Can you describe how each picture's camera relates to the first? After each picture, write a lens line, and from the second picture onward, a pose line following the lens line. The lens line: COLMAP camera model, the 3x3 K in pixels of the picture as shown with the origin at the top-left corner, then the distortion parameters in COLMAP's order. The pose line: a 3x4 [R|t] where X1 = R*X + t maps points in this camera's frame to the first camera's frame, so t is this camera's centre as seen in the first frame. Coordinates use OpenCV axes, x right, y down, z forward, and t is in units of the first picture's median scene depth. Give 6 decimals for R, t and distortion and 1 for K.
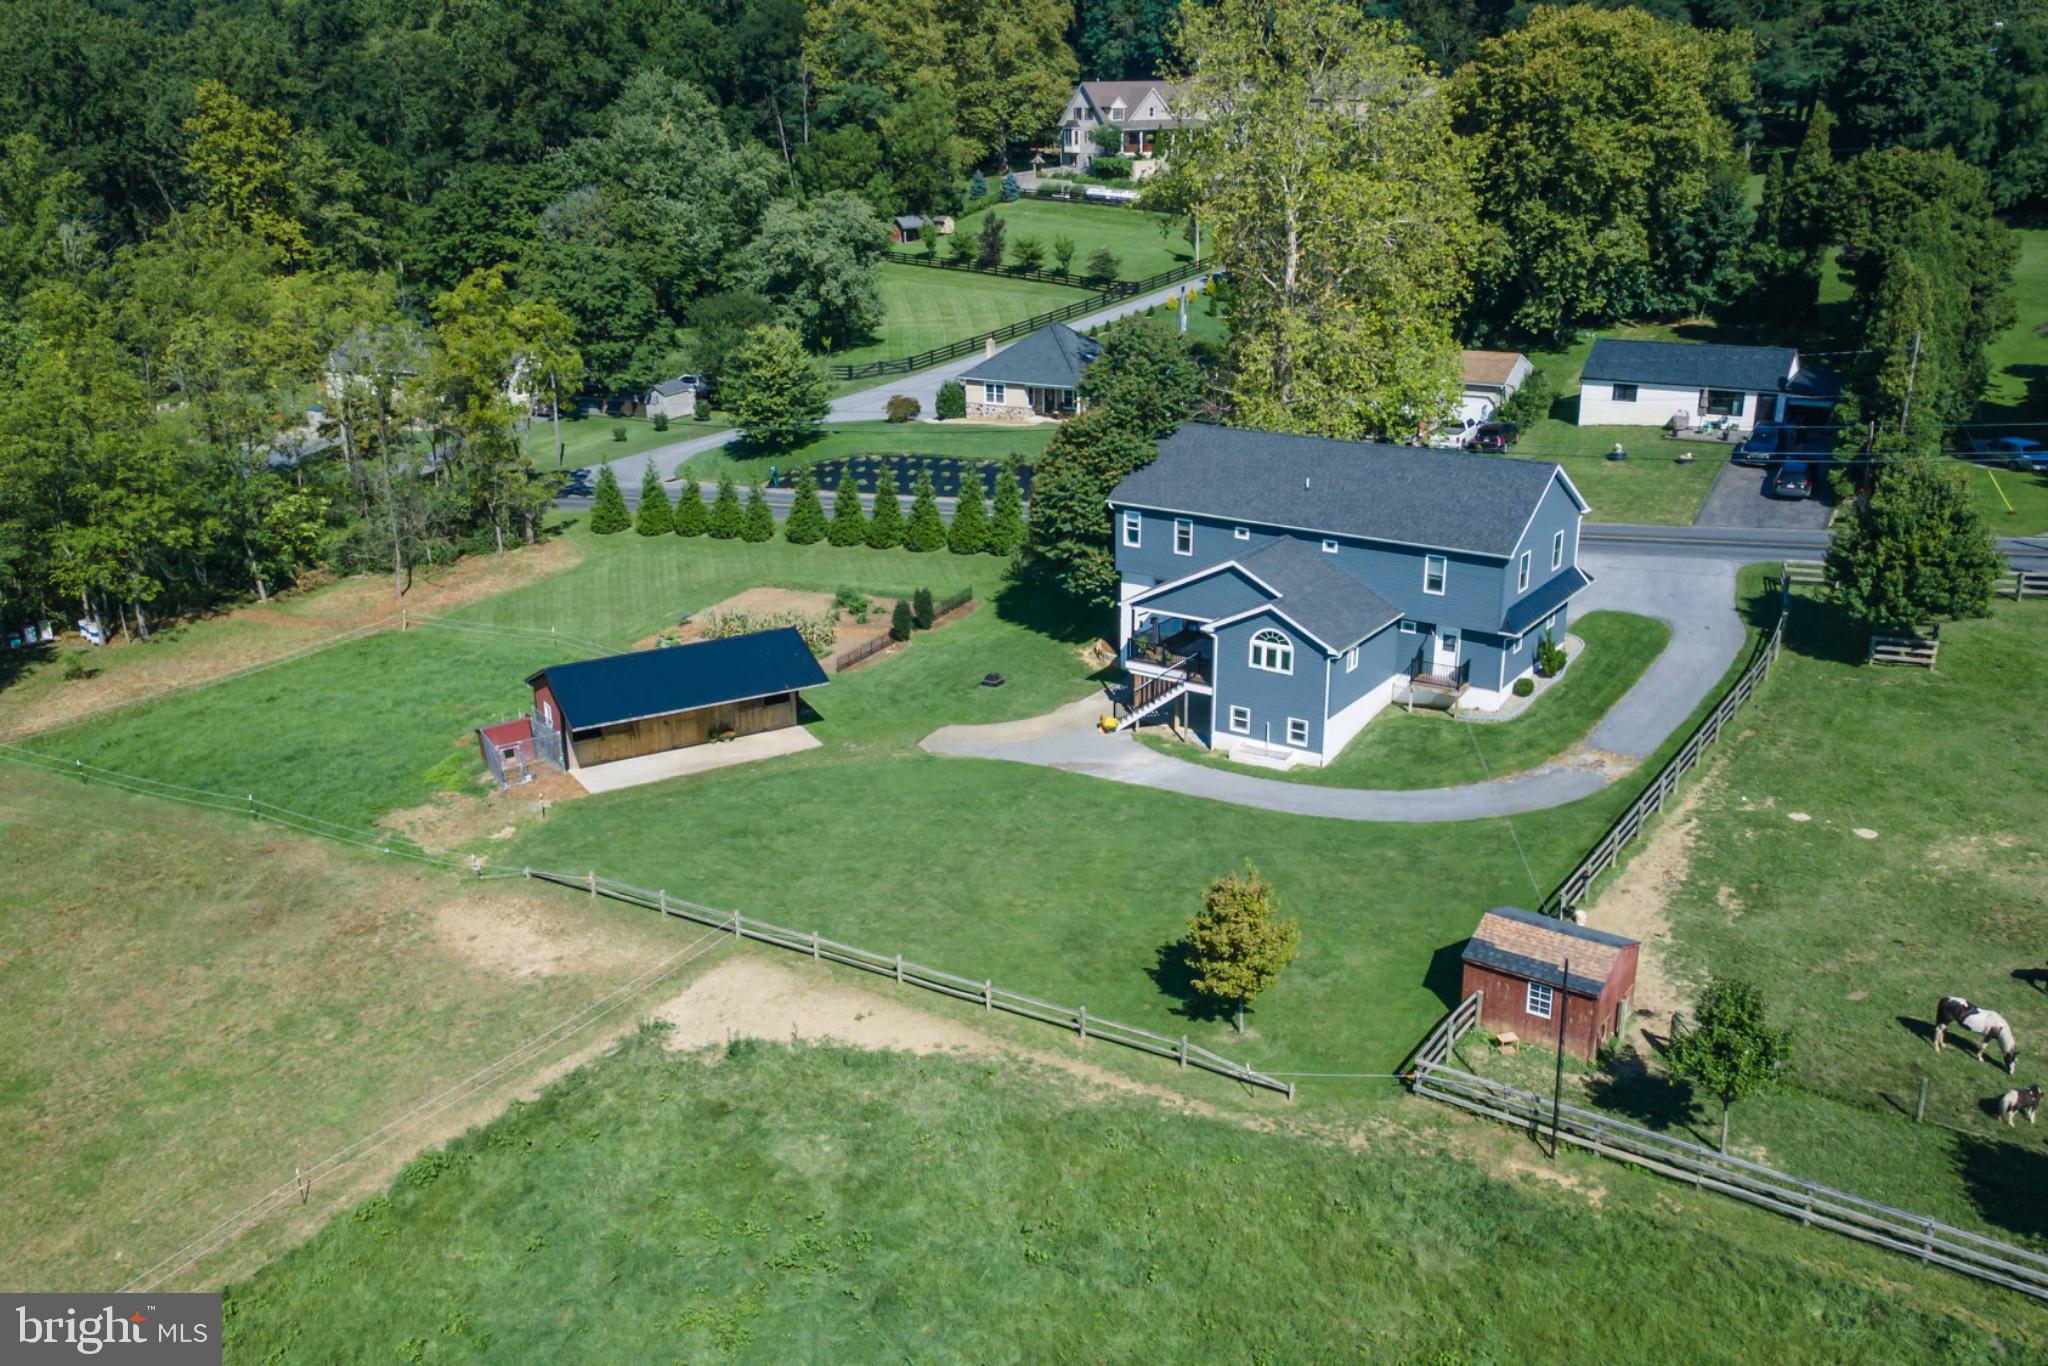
lens RADIAL K [[1764.2, 0, 1028.0], [0, 1764.2, 688.1], [0, 0, 1]] dist [0.036569, 0.017640]
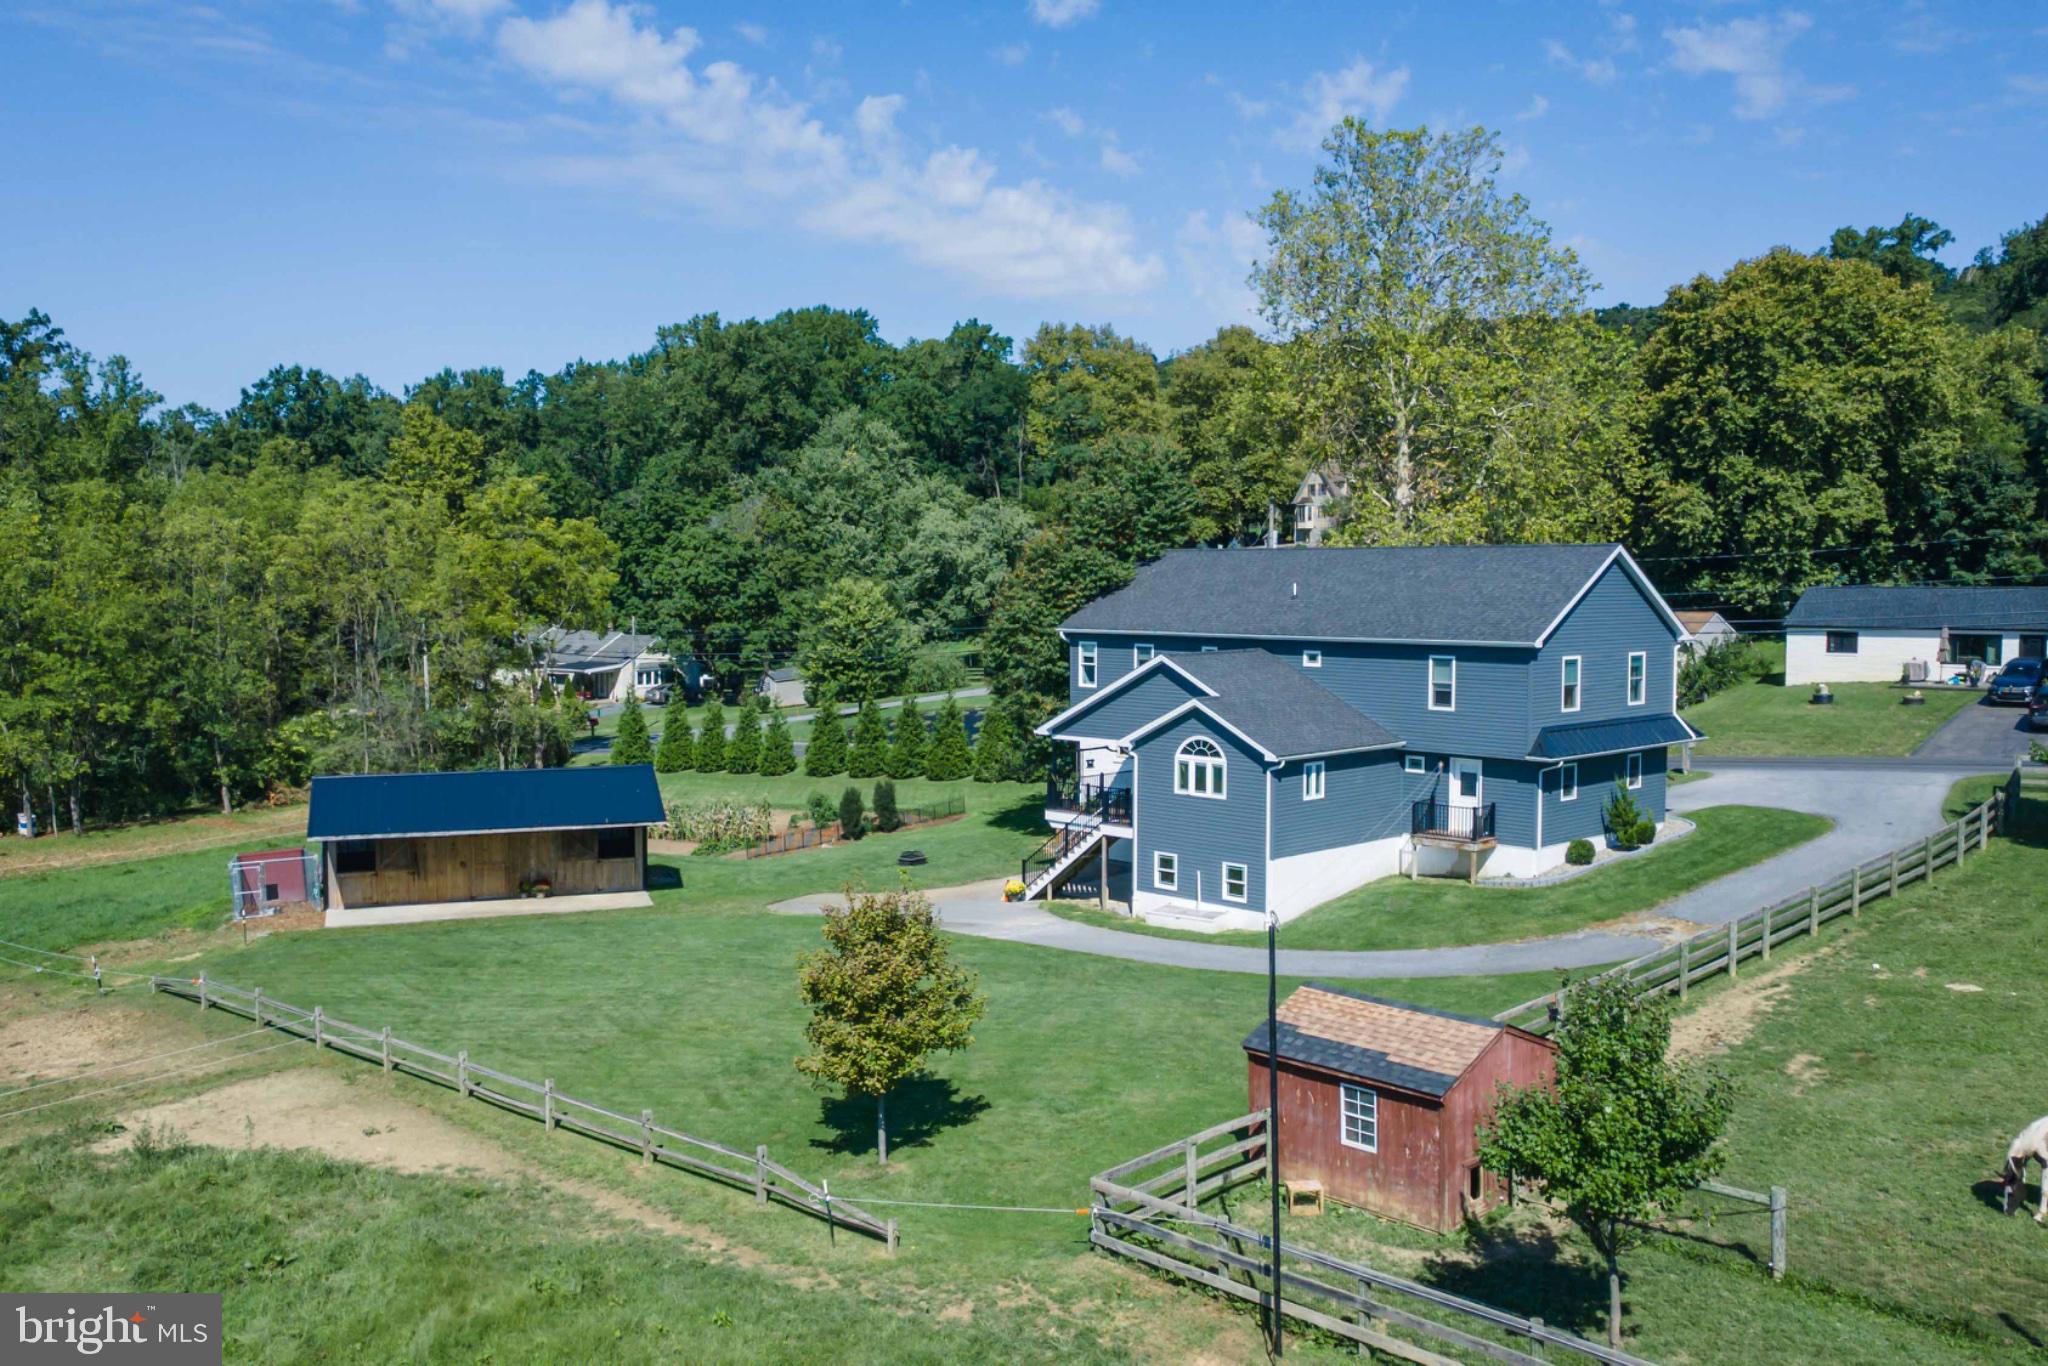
lens RADIAL K [[1764.2, 0, 1028.0], [0, 1764.2, 688.1], [0, 0, 1]] dist [0.036569, 0.017640]
pose [[0.981843, 0.023059, -0.188288, 0.116663], [-0.072132, 0.963407, -0.258156, 0.079975], [0.175446, 0.267050, 0.947577, 0.165401]]
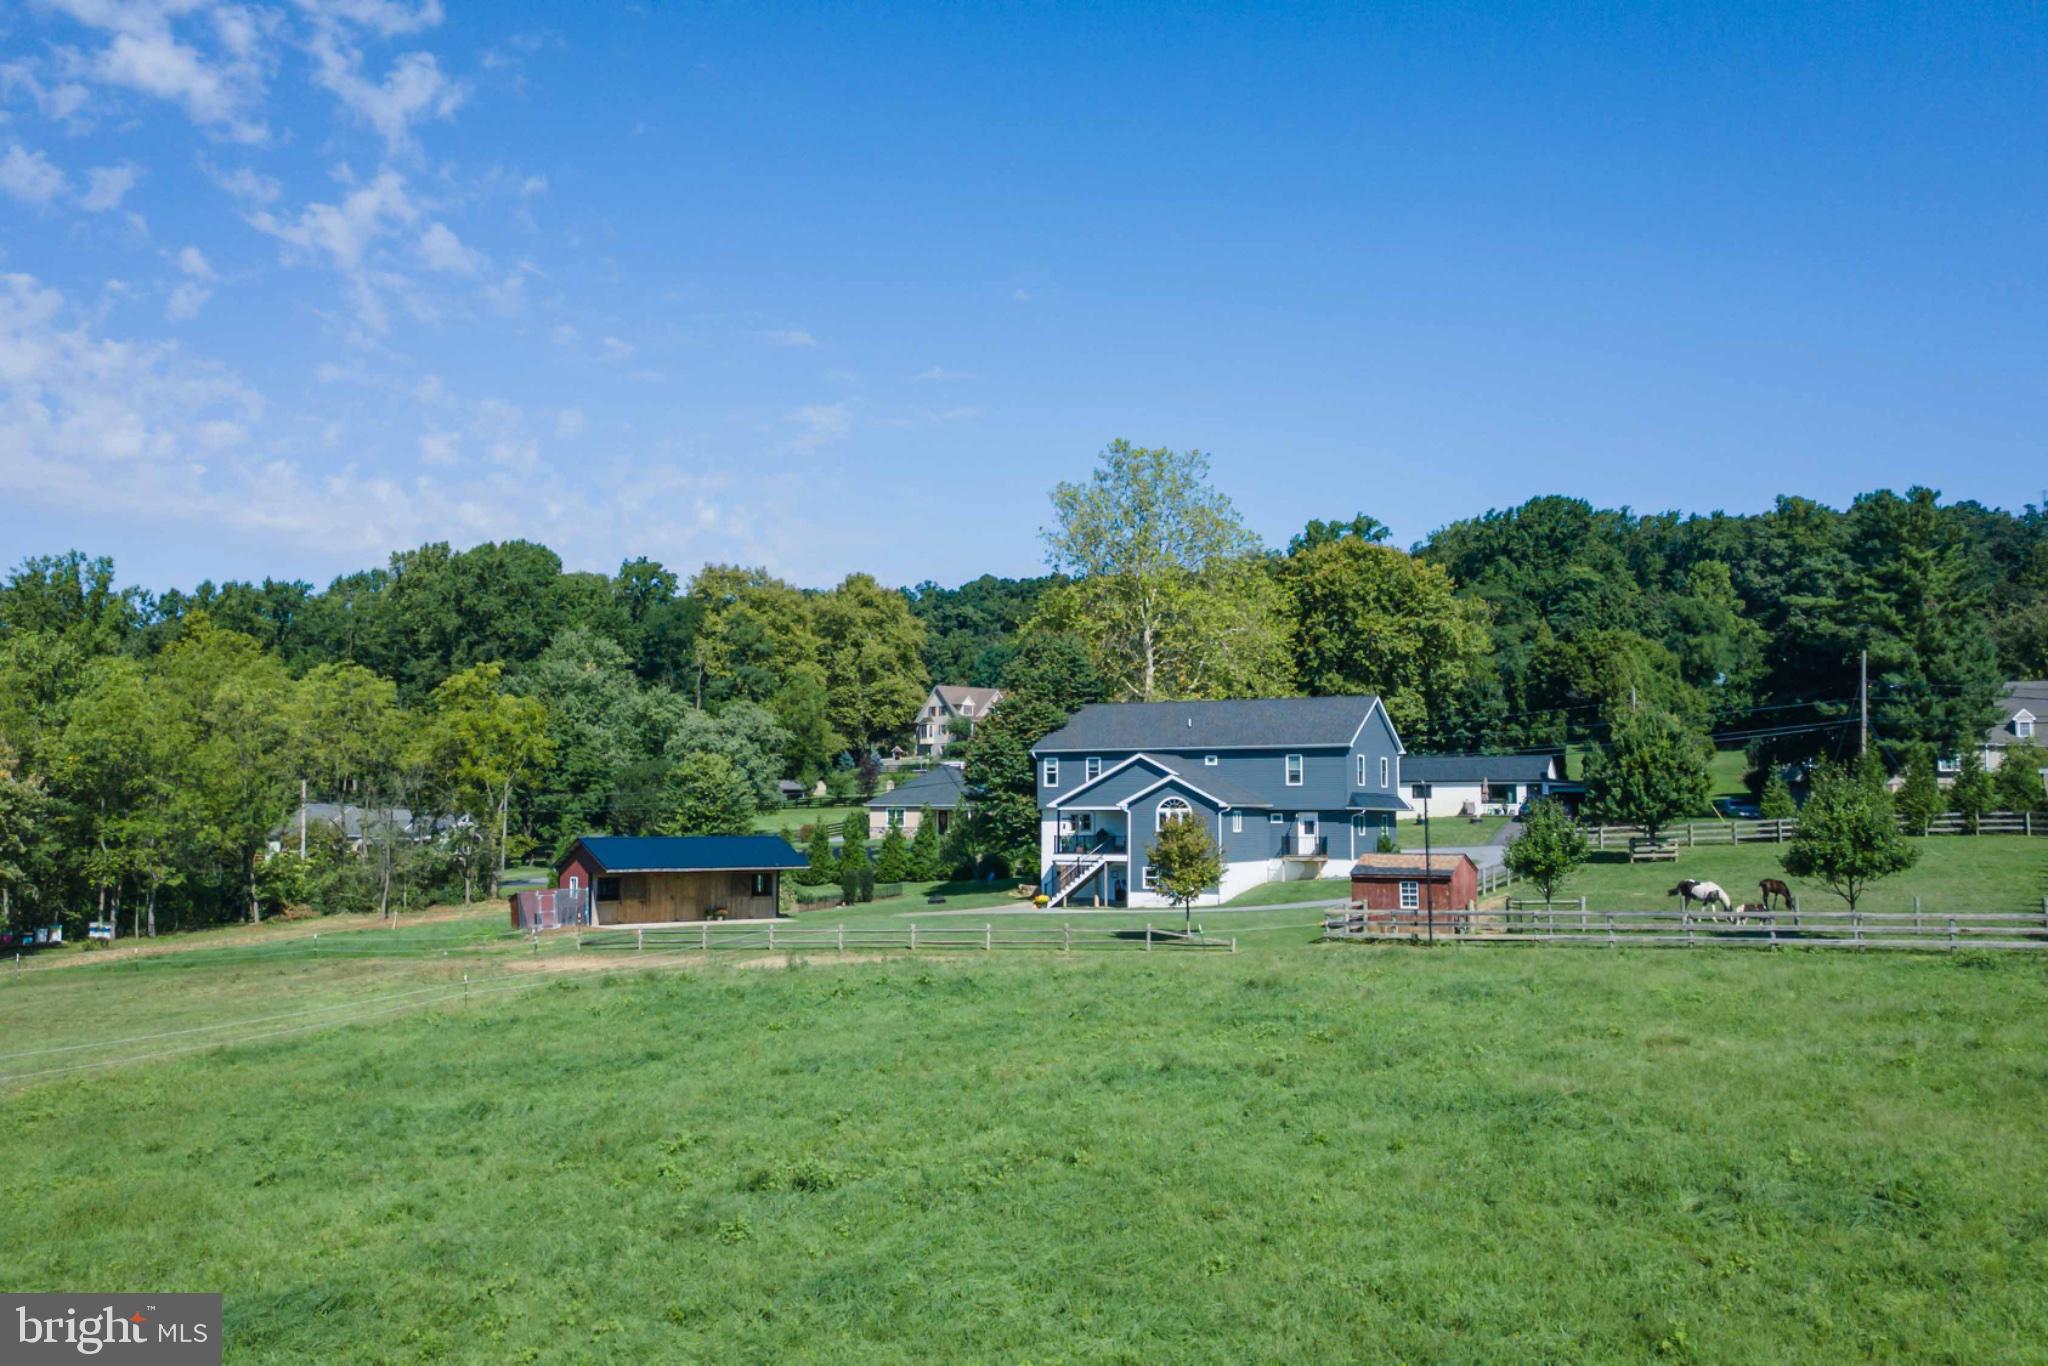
lens RADIAL K [[1758.3, 0, 1024.0], [0, 1758.3, 683.0], [0, 0, 1]] dist [0.071471, -0.069552]
pose [[0.994582, 0.020298, 0.101954, -0.056979], [0.022267, 0.916391, -0.399663, 0.225262], [-0.101542, 0.399768, 0.910974, -0.101719]]
